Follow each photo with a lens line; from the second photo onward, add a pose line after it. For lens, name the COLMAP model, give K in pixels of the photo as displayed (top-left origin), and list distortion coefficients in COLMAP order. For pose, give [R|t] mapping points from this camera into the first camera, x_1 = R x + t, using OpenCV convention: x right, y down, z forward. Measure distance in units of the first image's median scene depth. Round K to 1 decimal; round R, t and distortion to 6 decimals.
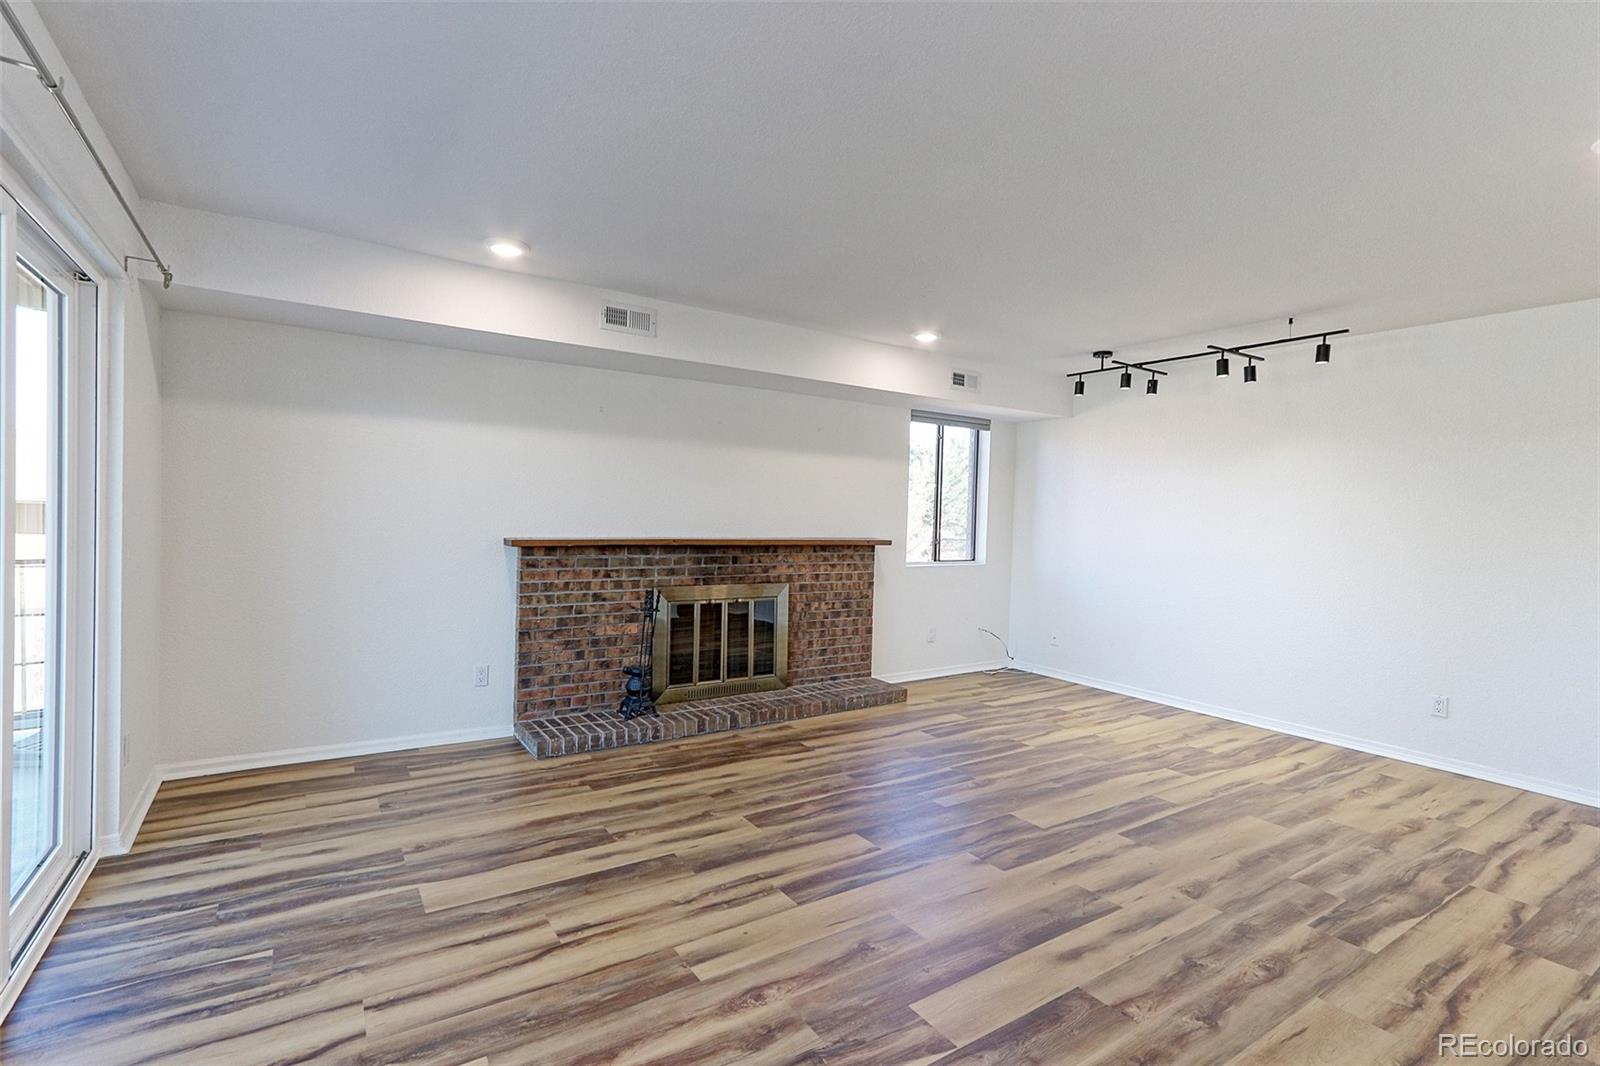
lens RADIAL K [[740.6, 0, 795.0], [0, 740.6, 532.9], [0, 0, 1]] dist [-0.001353, 0.000343]
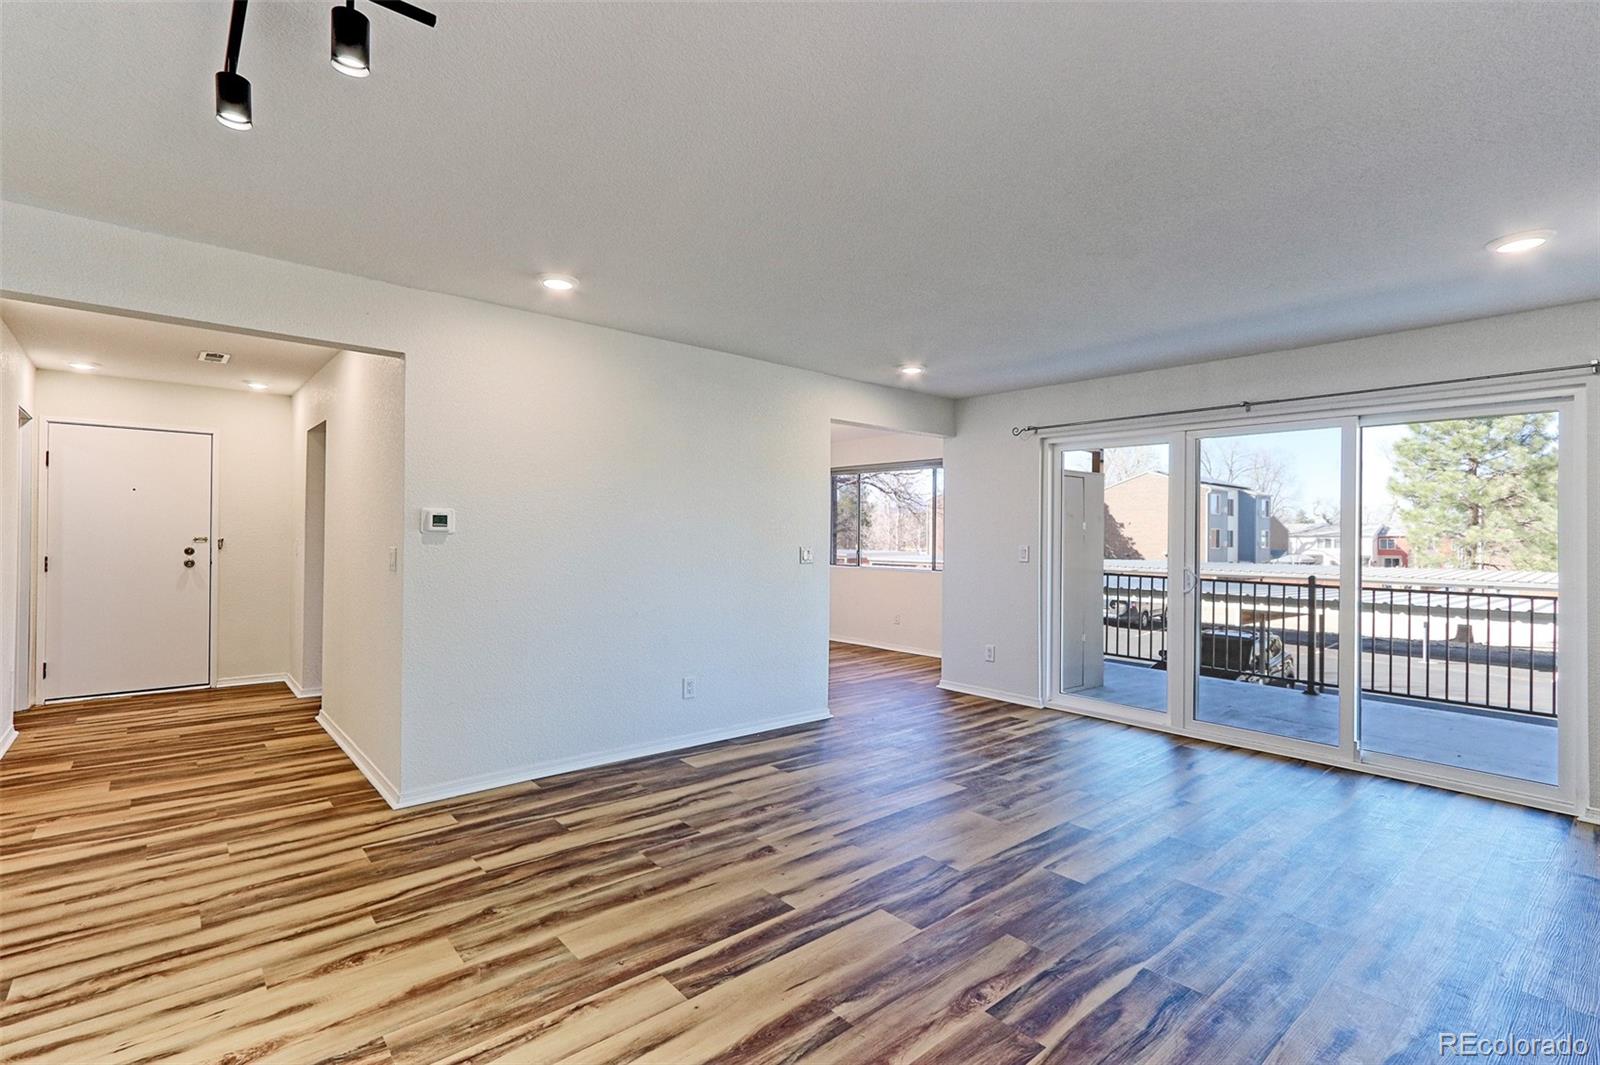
lens RADIAL K [[727.8, 0, 780.6], [0, 727.8, 531.0], [0, 0, 1]] dist [0.000009, 0.000068]
pose [[-0.993403, -0.039658, -0.107603, 0.391191], [-0.041450, 0.999036, 0.014464, -0.021482], [0.106926, 0.018829, -0.994089, 1.268660]]
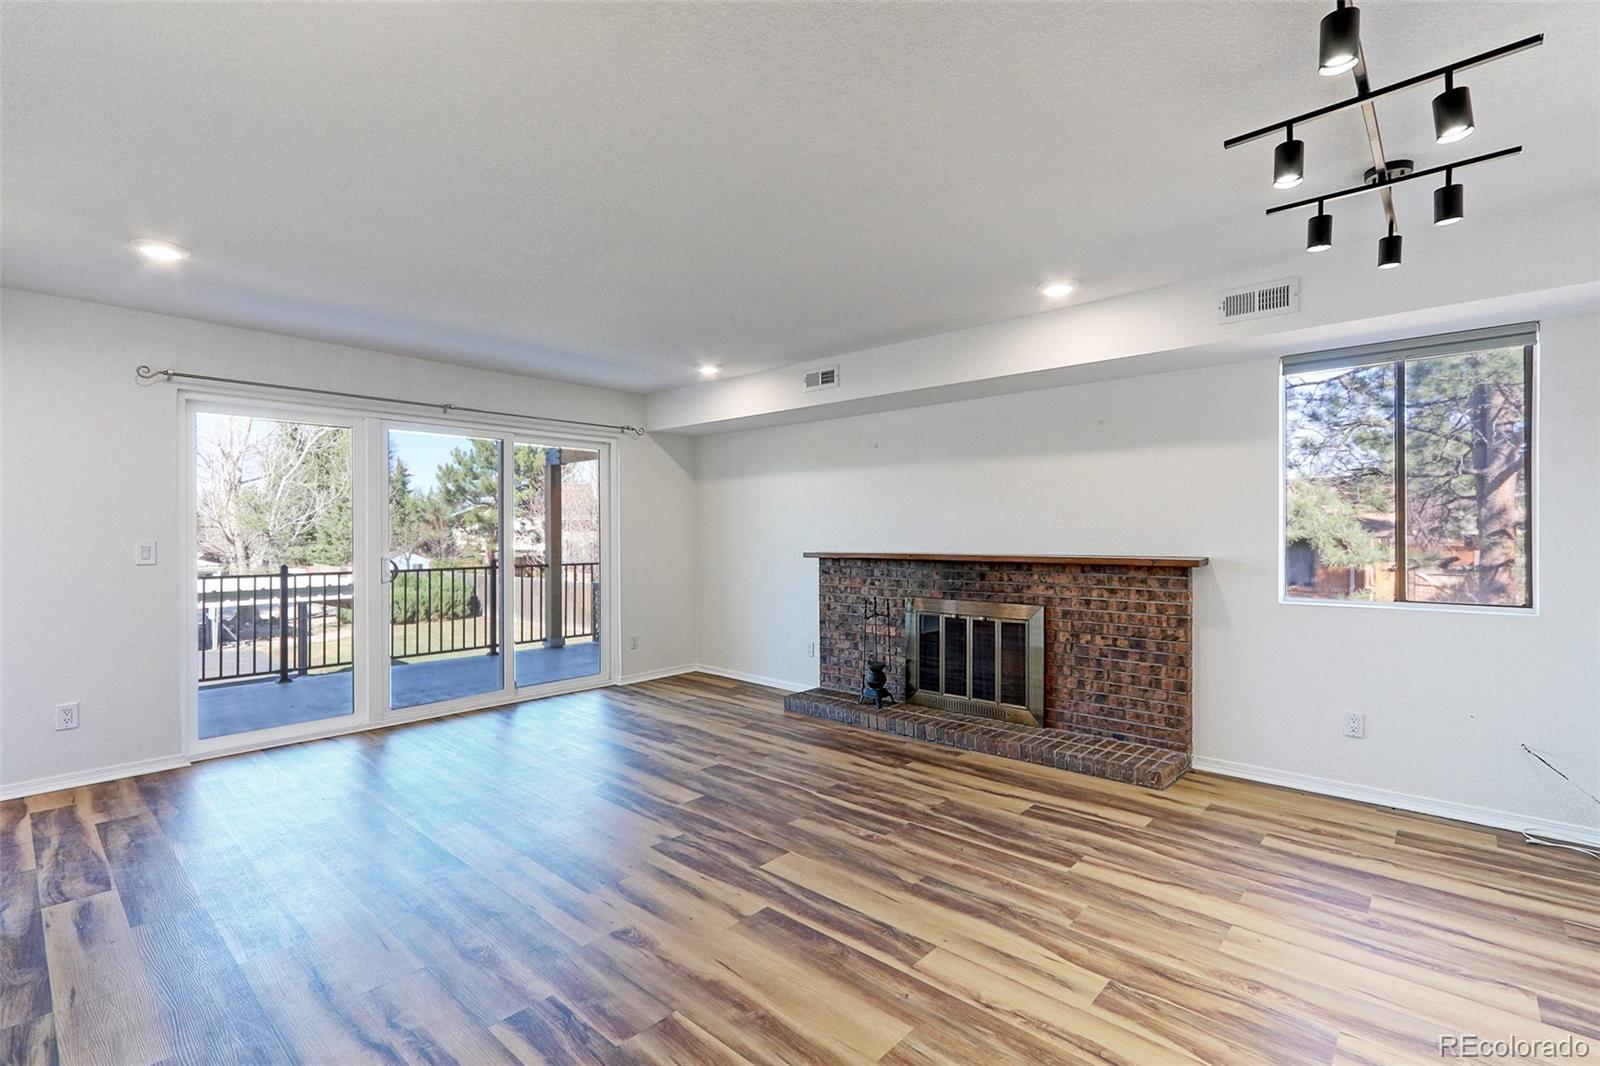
lens RADIAL K [[740.6, 0, 795.0], [0, 740.6, 532.9], [0, 0, 1]] dist [-0.001353, 0.000343]
pose [[0.239731, -0.025159, -0.970513, 0.876759], [-0.011620, 0.999518, -0.028781, 0.011177], [0.970770, 0.018177, 0.239323, 0.579965]]
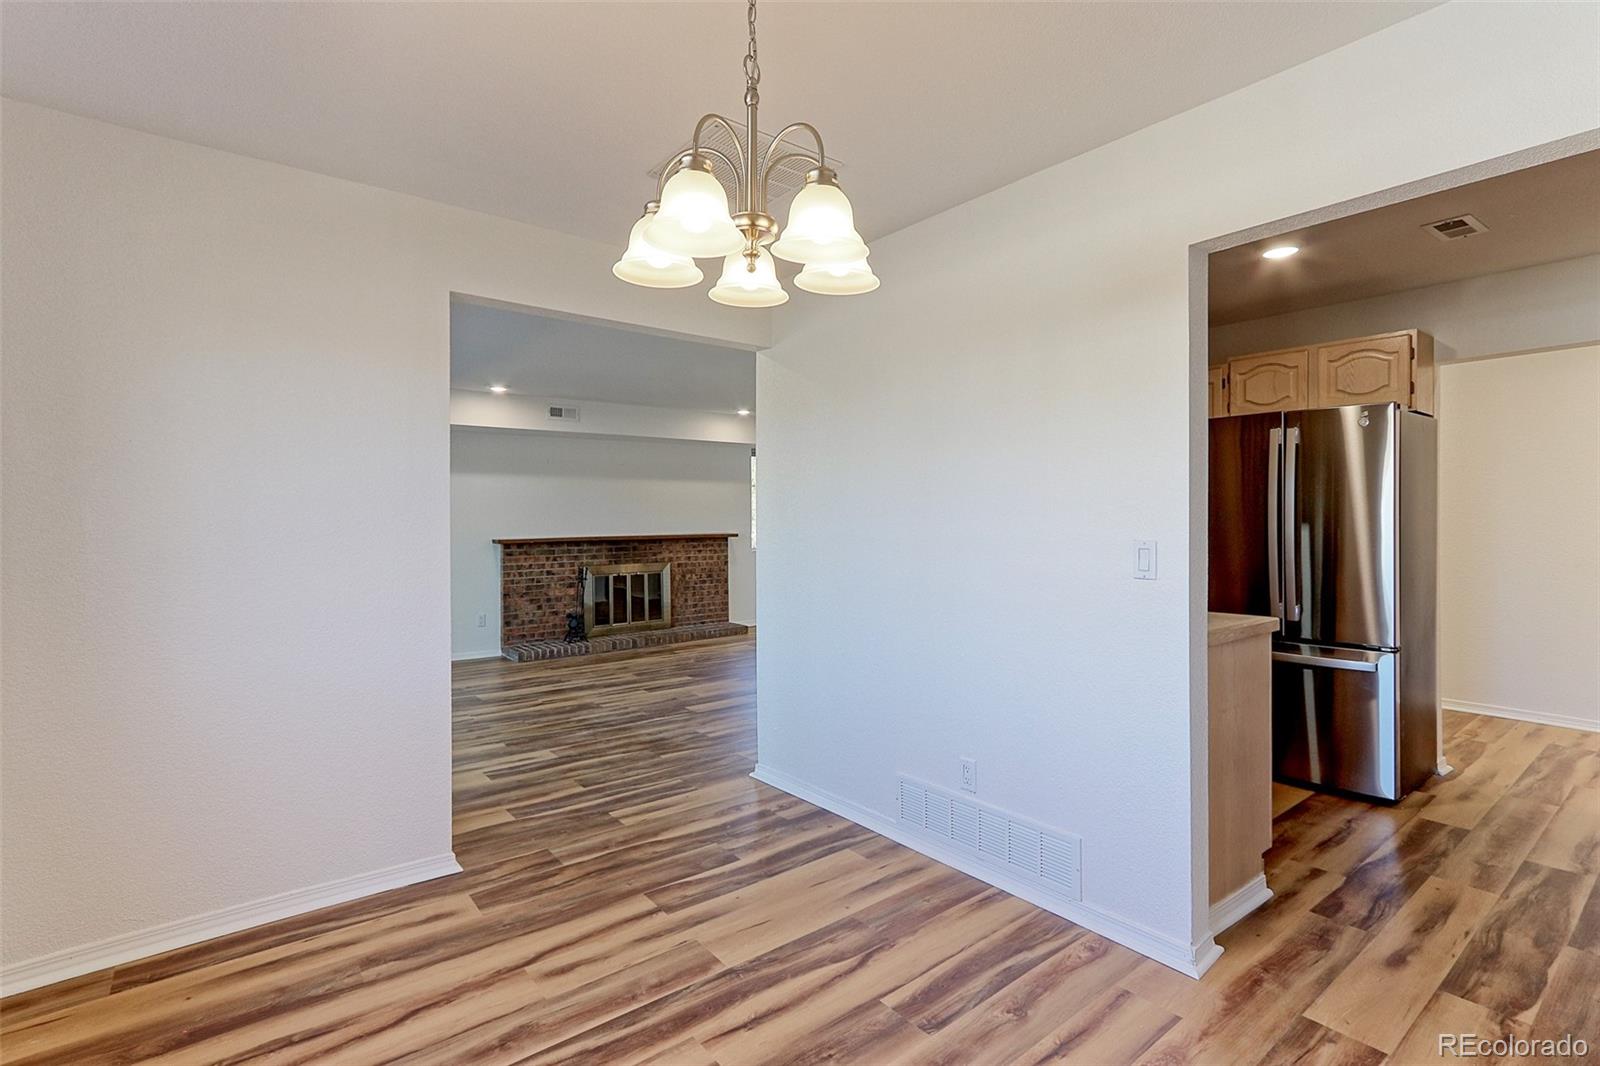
lens RADIAL K [[764.1, 0, 805.1], [0, 764.1, 520.7], [0, 0, 1]] dist [0.022427, 0.000096]
pose [[0.995545, -0.035976, 0.087157, 0.162240], [0.037793, 0.999099, -0.019286, 0.023672], [-0.086385, 0.022494, 0.996008, -0.774348]]
